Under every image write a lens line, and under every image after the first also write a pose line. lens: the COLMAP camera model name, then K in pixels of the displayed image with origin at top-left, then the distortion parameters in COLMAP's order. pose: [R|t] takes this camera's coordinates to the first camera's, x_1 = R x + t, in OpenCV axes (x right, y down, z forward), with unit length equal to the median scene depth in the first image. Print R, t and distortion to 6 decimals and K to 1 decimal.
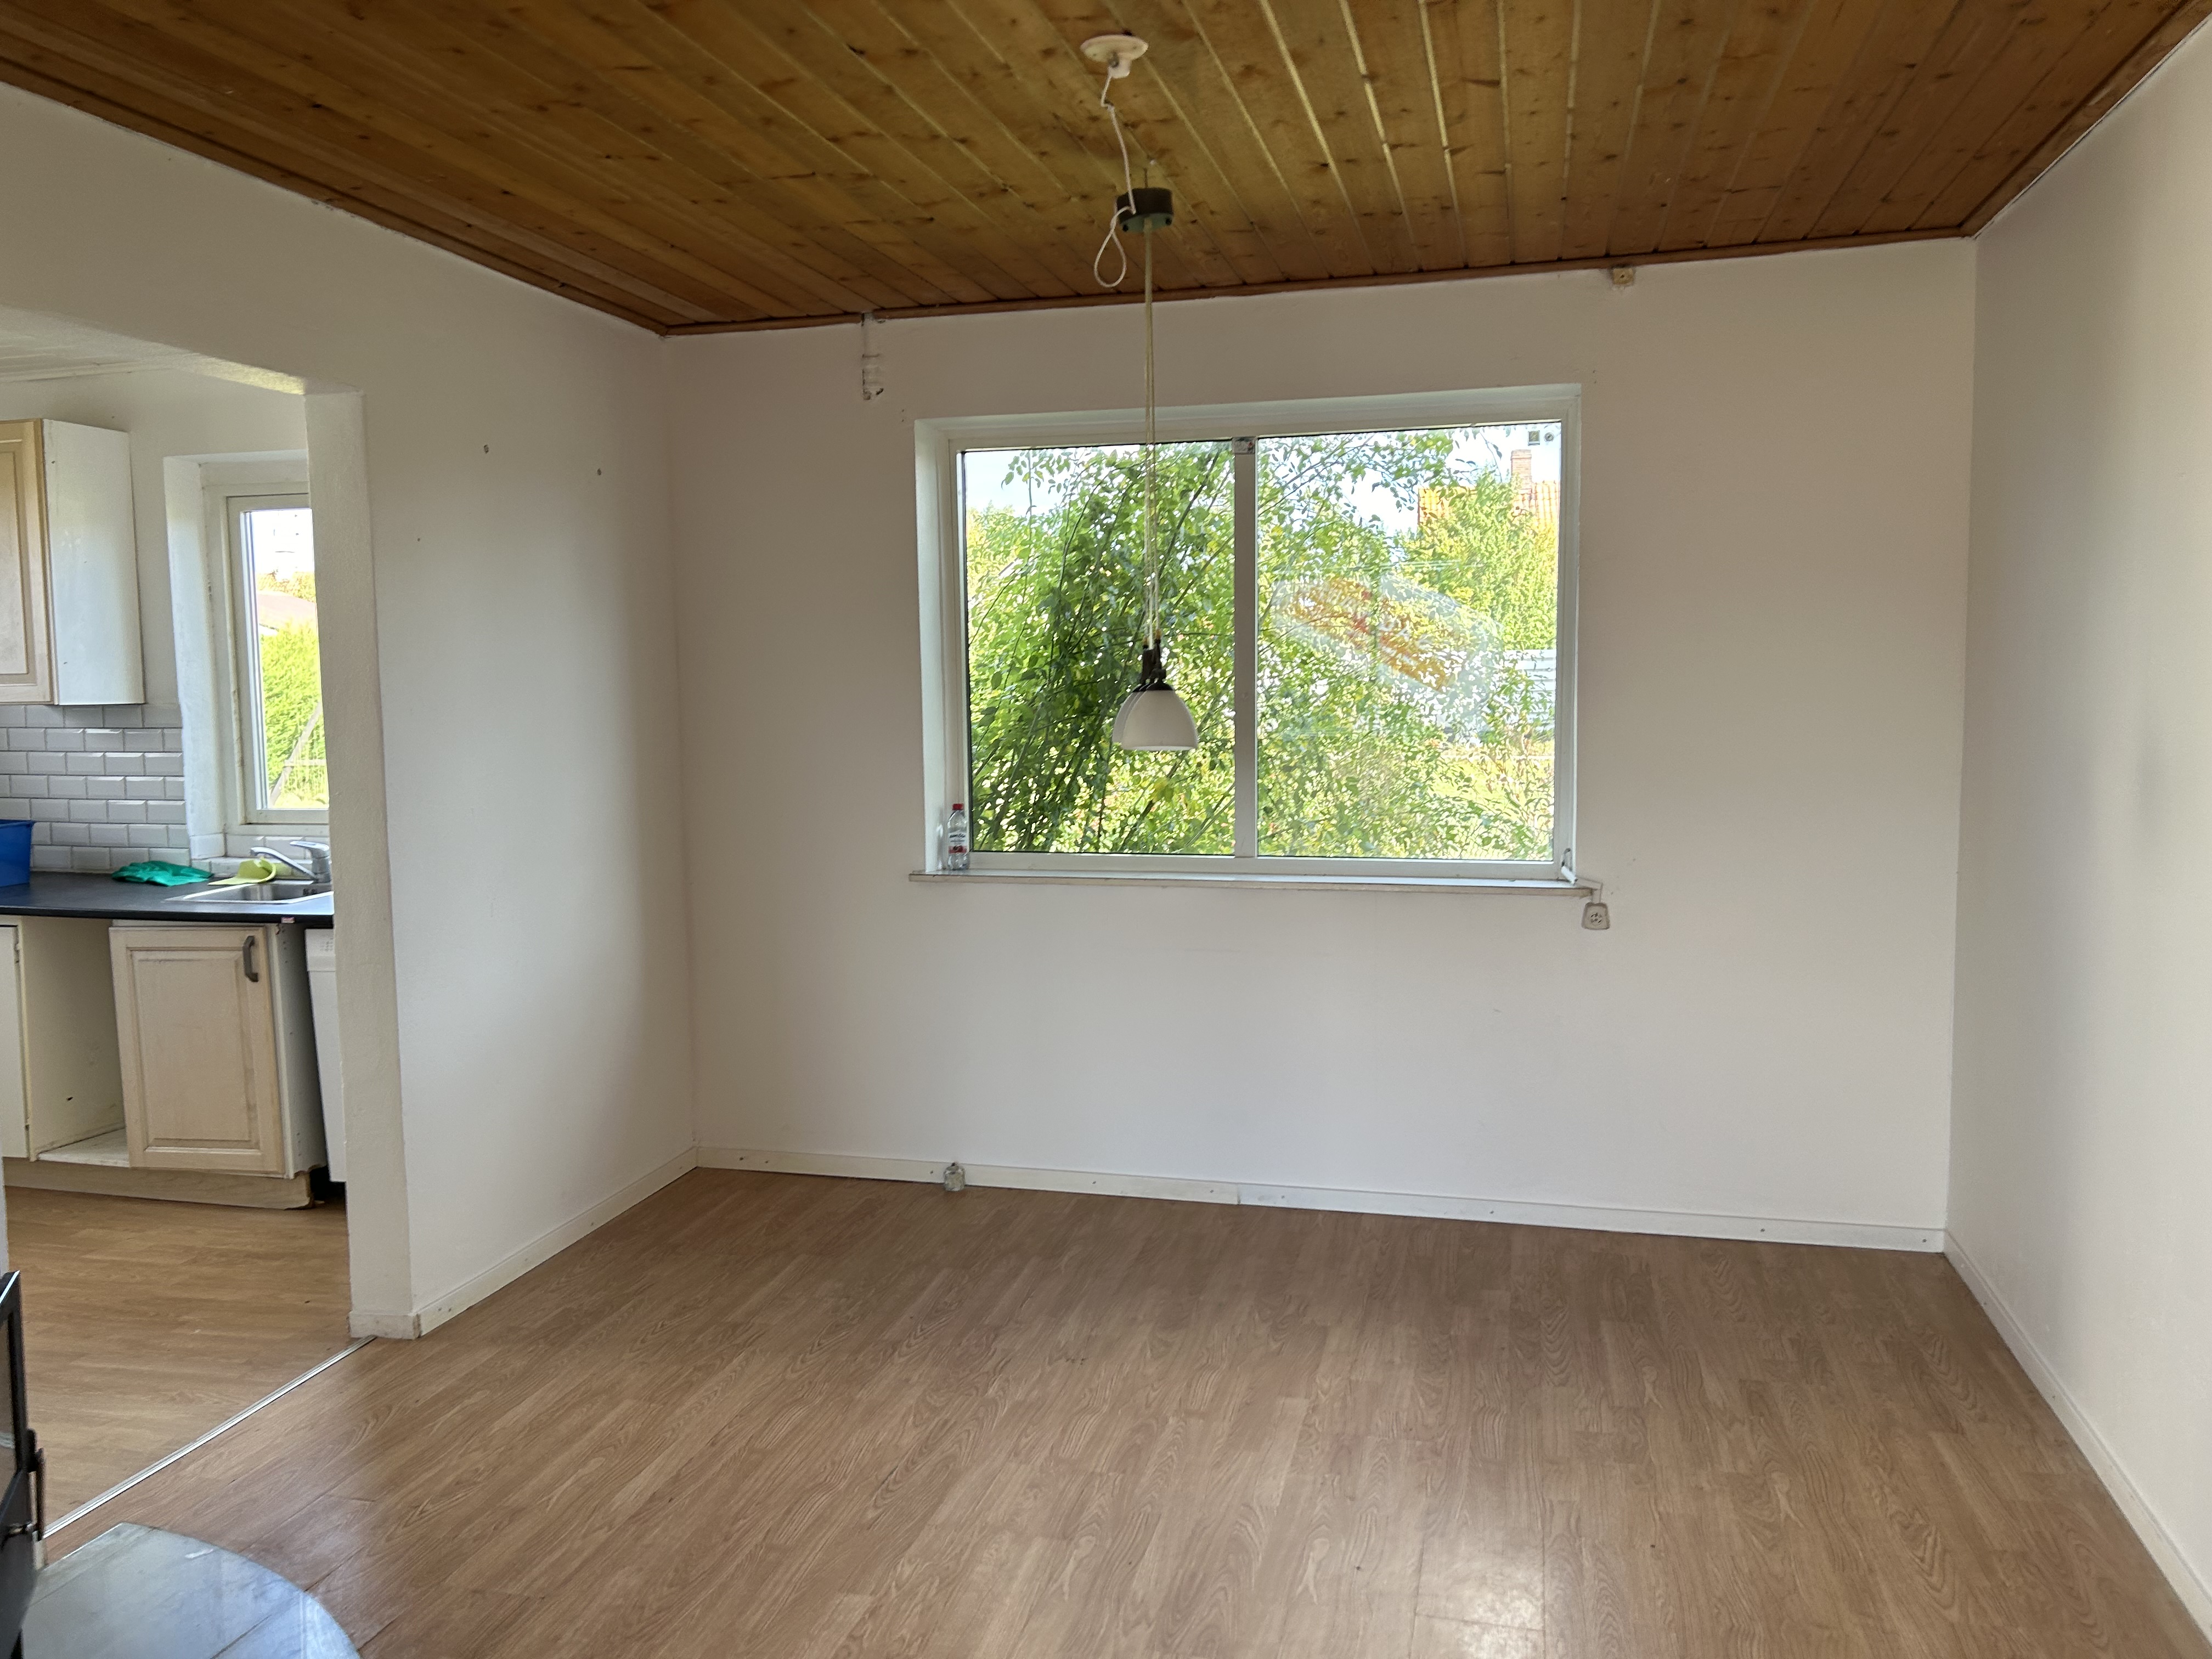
lens RADIAL K [[1668.7, 0, 1109.4], [0, 1668.7, 830.3], [0, 0, 1]] dist [0.036722, -0.038785]
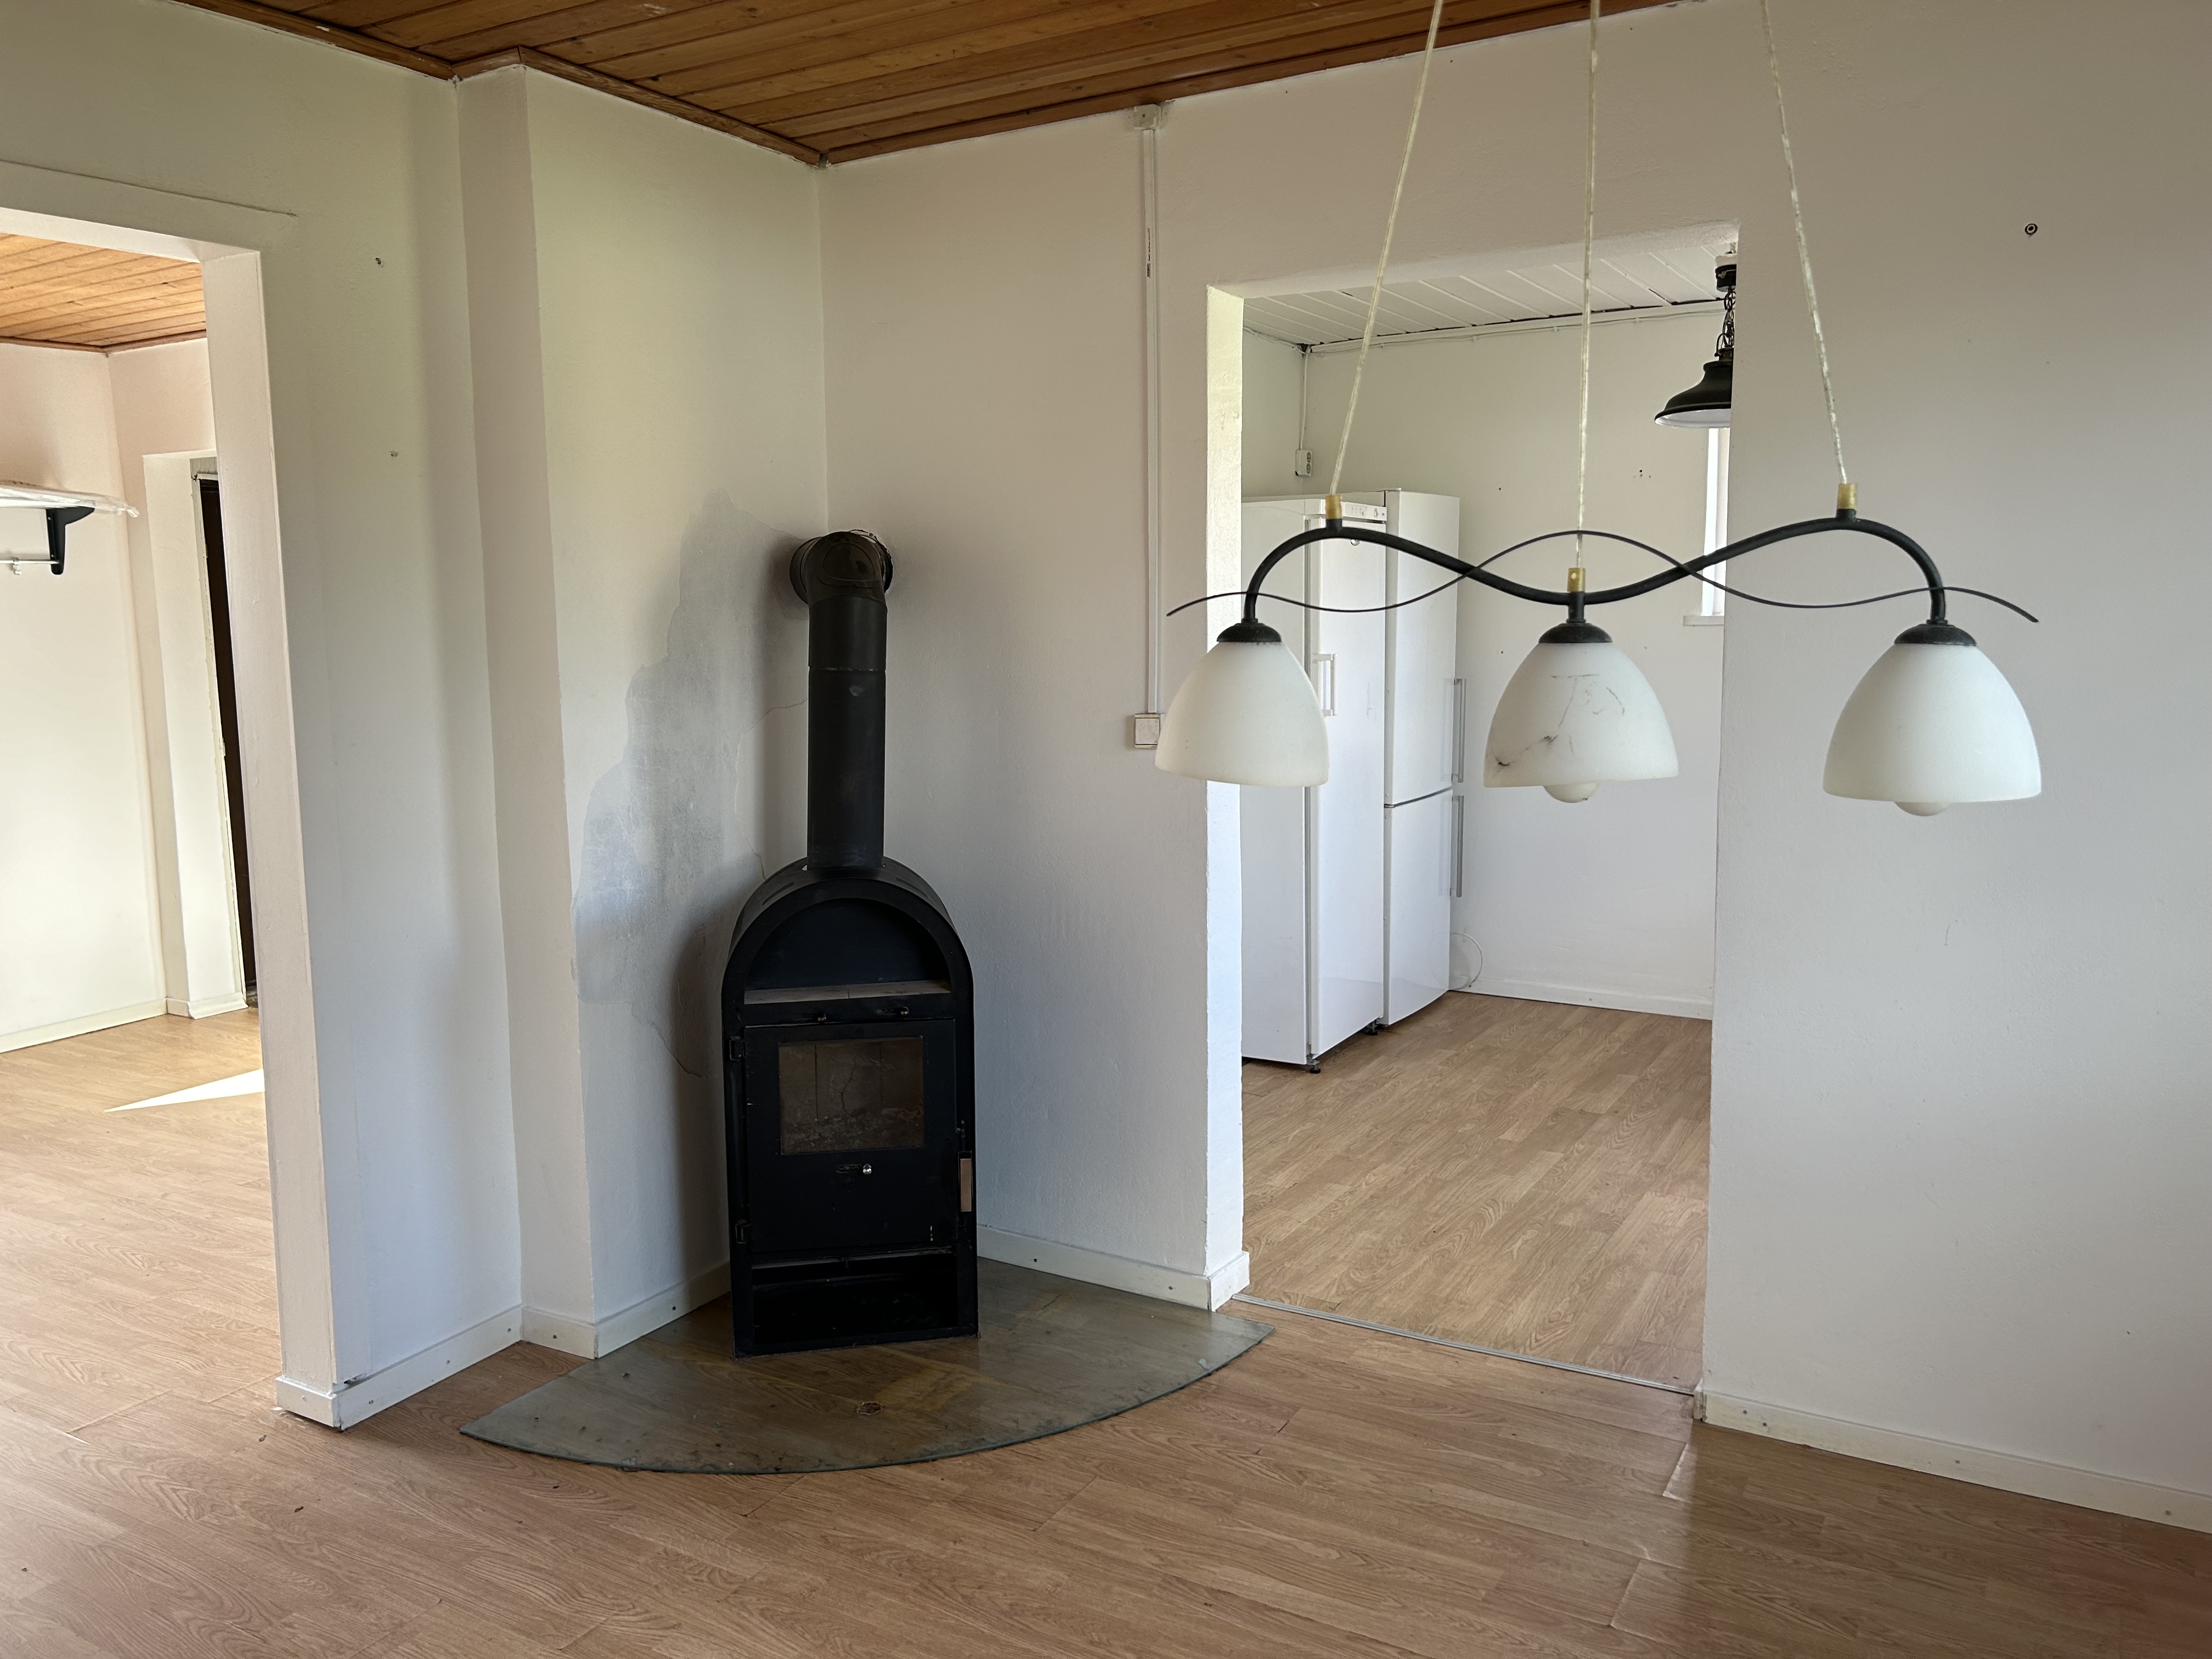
lens RADIAL K [[1668.7, 0, 1109.9], [0, 1668.7, 822.0], [0, 0, 1]] dist [0.036722, -0.038785]
pose [[-0.286271, 0.137228, -0.948271, 0.460548], [-0.072344, 0.983770, 0.164205, -0.106509], [0.955414, 0.115609, -0.271697, 1.082821]]
